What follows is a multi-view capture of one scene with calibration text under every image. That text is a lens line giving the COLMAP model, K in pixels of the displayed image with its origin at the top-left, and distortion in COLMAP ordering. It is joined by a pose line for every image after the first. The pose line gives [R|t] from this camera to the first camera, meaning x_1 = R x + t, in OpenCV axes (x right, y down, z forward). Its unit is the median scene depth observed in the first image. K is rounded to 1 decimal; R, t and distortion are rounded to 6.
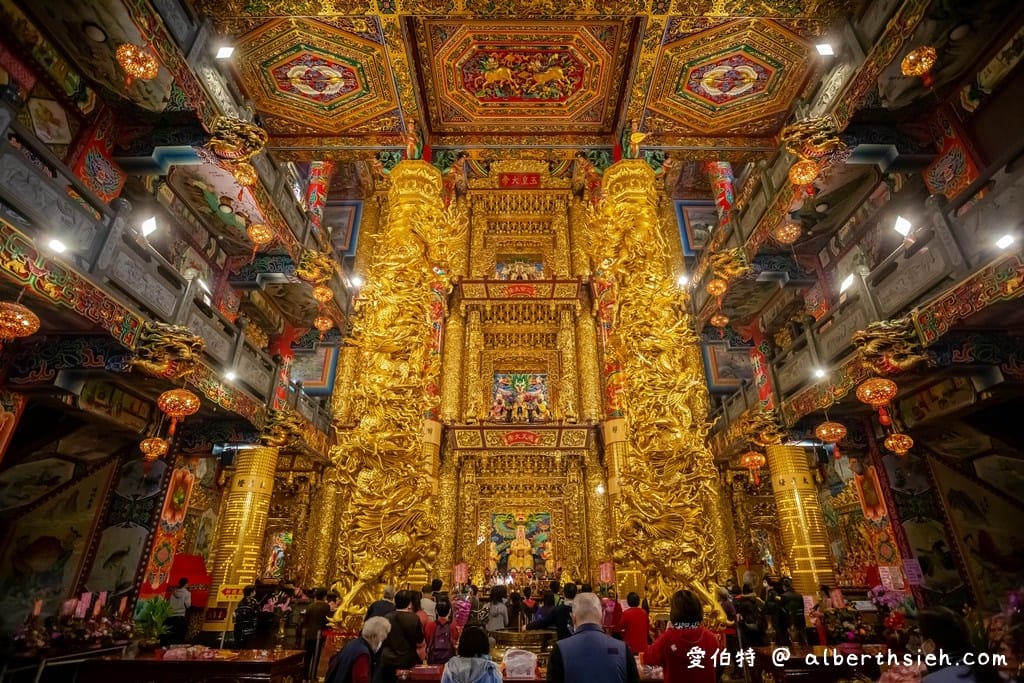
lens RADIAL K [[522.8, 0, 518.4], [0, 522.8, 341.3], [0, 0, 1]] dist [-0.049969, 0.000337]
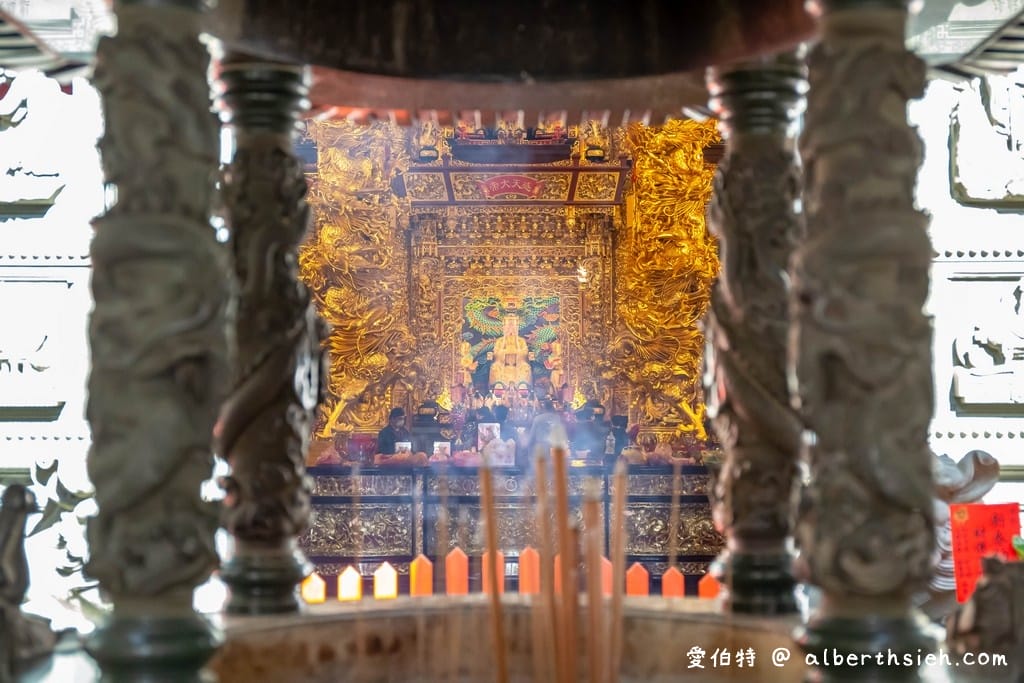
lens RADIAL K [[1621.6, 0, 511.5], [0, 1621.6, 341.3], [0, 0, 1]] dist [0.009759, 0.000000]
pose [[0.999992, 0.003048, -0.002423, 0.020765], [-0.001879, 0.922757, 0.385378, -0.723543], [0.003411, -0.385370, 0.922756, -1.572607]]
